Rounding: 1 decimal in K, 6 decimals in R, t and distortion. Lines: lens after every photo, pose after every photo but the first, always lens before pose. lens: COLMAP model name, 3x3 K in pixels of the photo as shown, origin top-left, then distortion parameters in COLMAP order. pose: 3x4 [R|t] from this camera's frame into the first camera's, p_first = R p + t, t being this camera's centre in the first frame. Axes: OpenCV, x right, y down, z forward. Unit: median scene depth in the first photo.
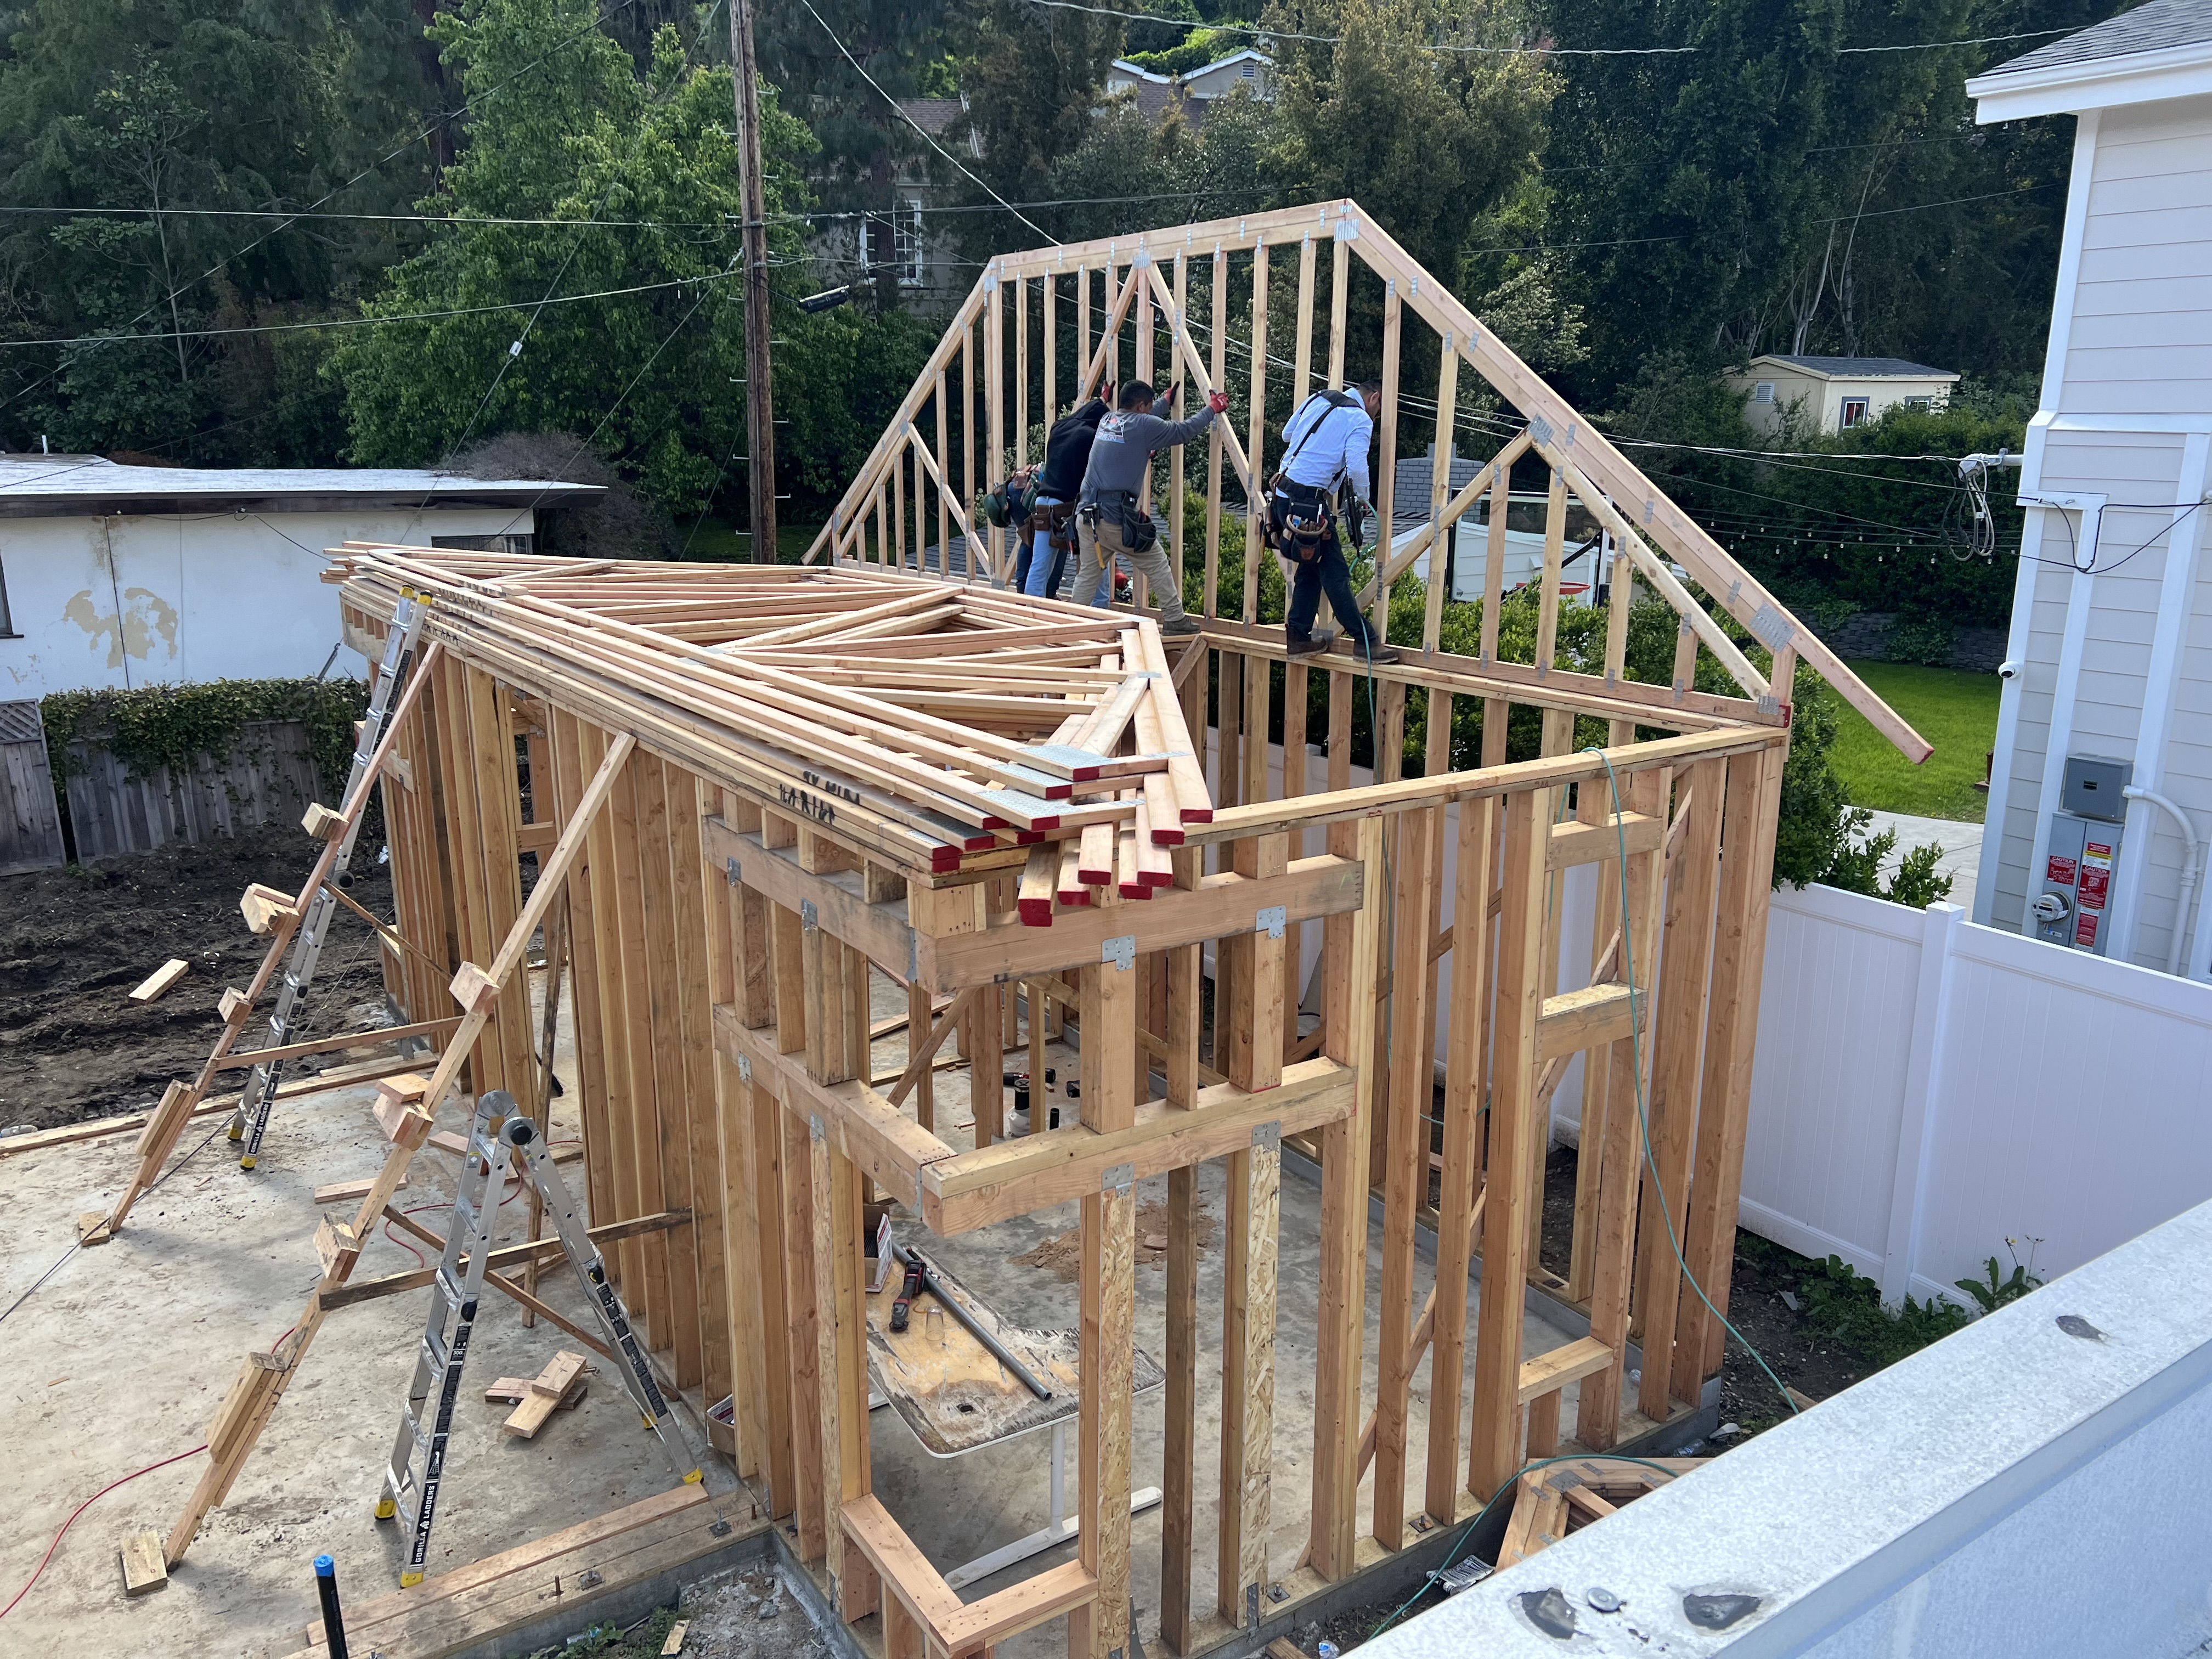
lens RADIAL K [[1655.6, 0, 1106.0], [0, 1655.6, 829.5], [0, 0, 1]] dist [0.018368, -0.002235]
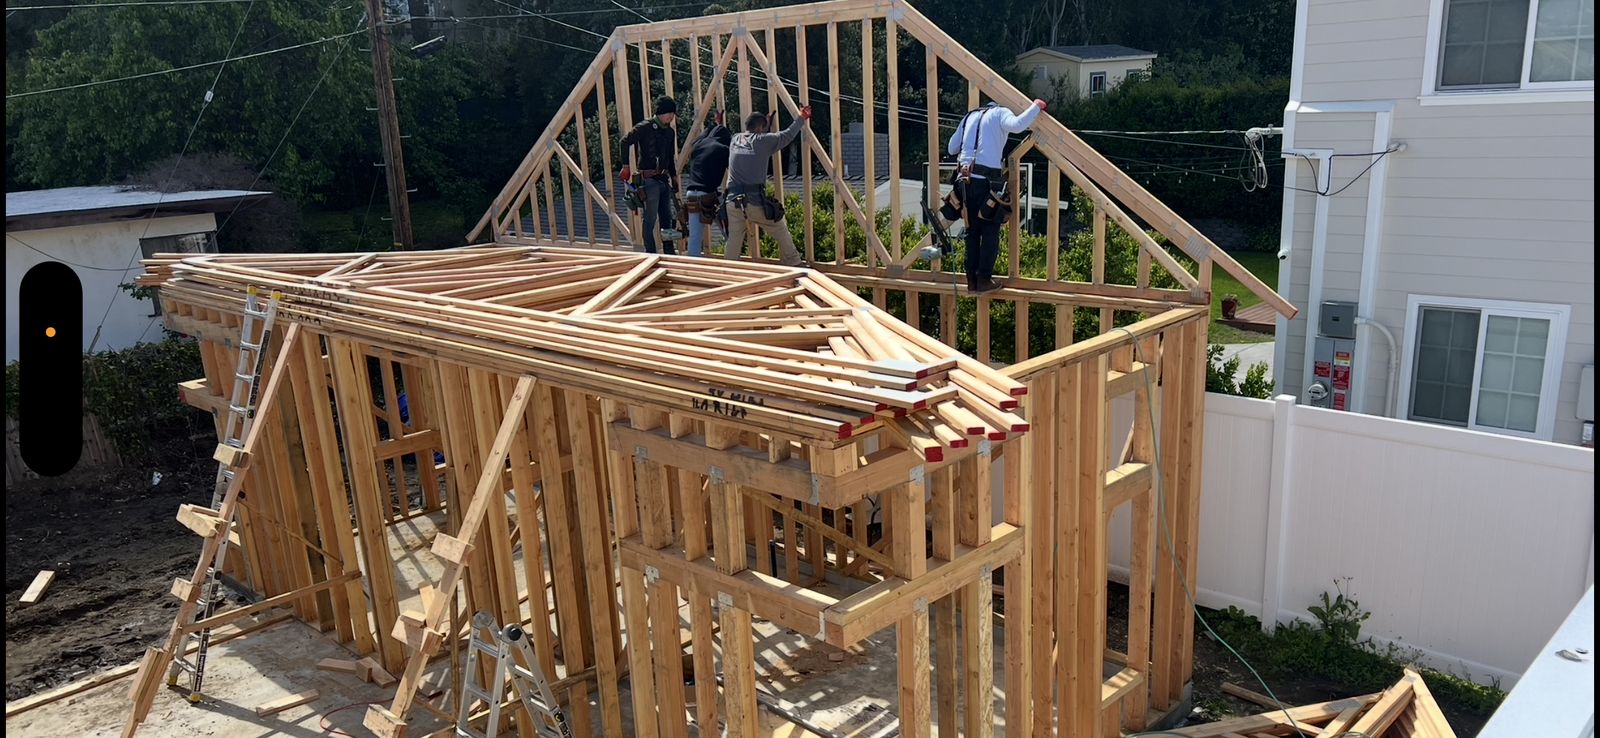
lens RADIAL K [[1179.5, 0, 801.5], [0, 1179.5, 442.9], [0, 0, 1]] dist [0.019544, -0.007374]
pose [[0.976415, -0.110946, 0.185215, -0.189025], [0.102844, 0.993294, 0.052822, -0.020160], [-0.189834, -0.032528, 0.981277, -0.102712]]
